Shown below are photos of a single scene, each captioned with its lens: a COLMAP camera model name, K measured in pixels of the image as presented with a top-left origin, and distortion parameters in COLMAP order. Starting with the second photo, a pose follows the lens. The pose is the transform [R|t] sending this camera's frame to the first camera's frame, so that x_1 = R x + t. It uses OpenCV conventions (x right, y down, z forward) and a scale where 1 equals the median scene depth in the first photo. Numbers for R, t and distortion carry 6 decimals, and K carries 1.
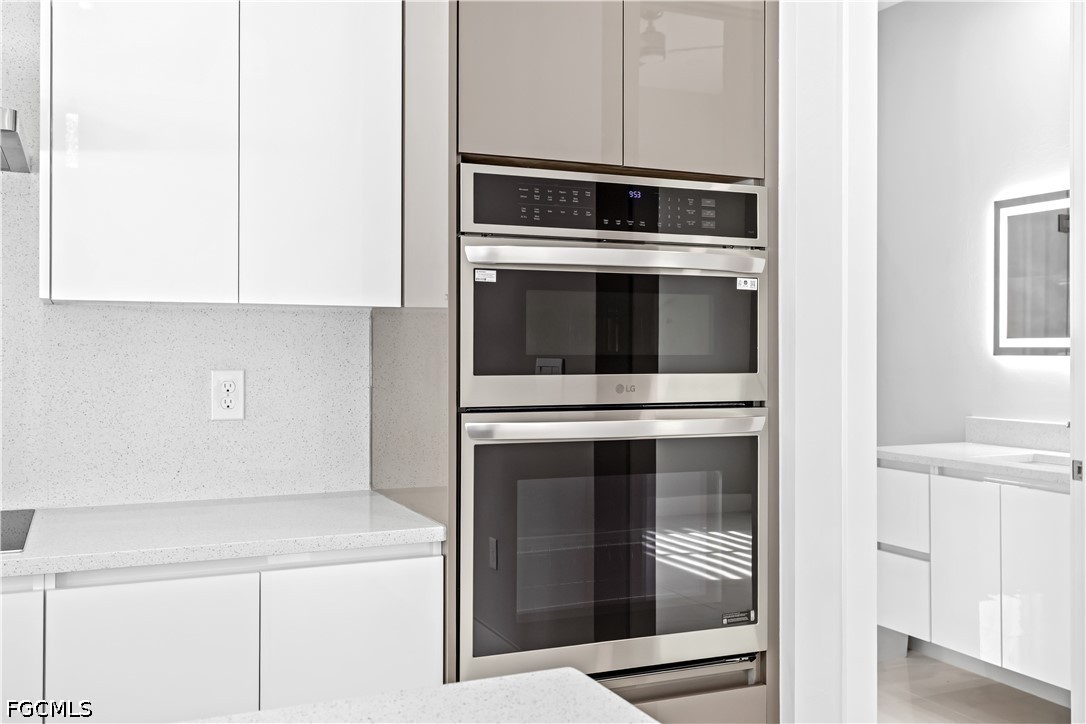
lens RADIAL K [[1027.7, 0, 538.6], [0, 1027.7, 339.0], [0, 0, 1]] dist [0.008174, 0.017523]
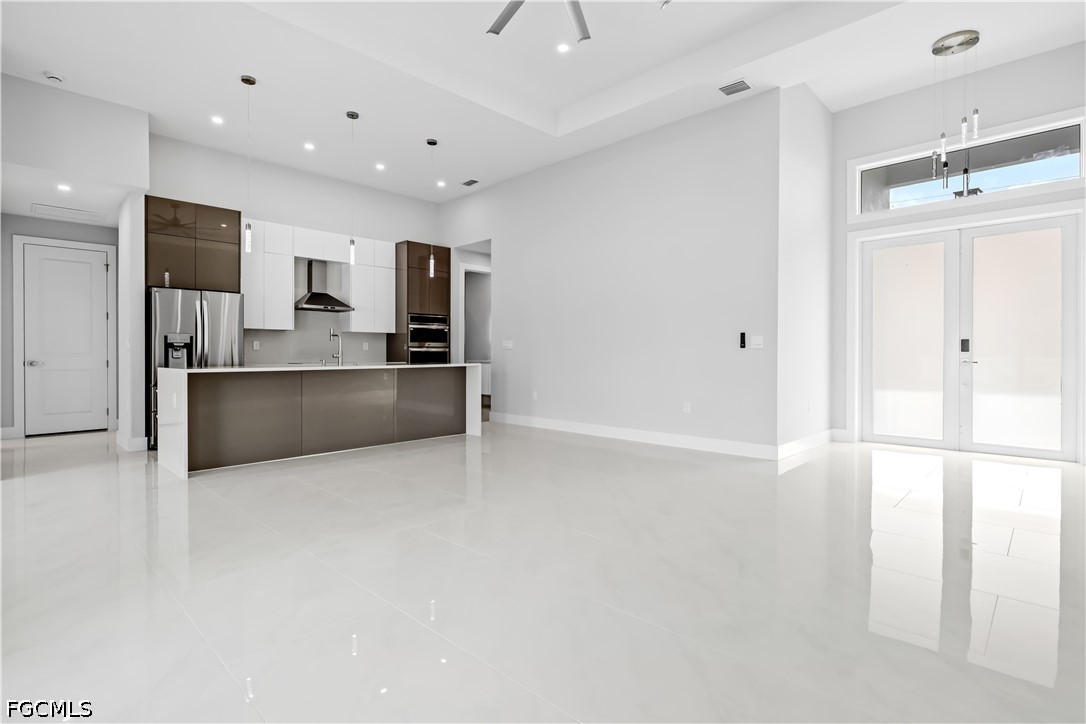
lens RADIAL K [[529.4, 0, 547.0], [0, 529.4, 355.4], [0, 0, 1]] dist [0.000868, -0.000064]
pose [[0.925346, -0.003407, 0.379107, -0.518855], [-0.002008, 0.999902, 0.013887, 0.064863], [-0.379117, -0.013611, 0.925249, -2.555652]]
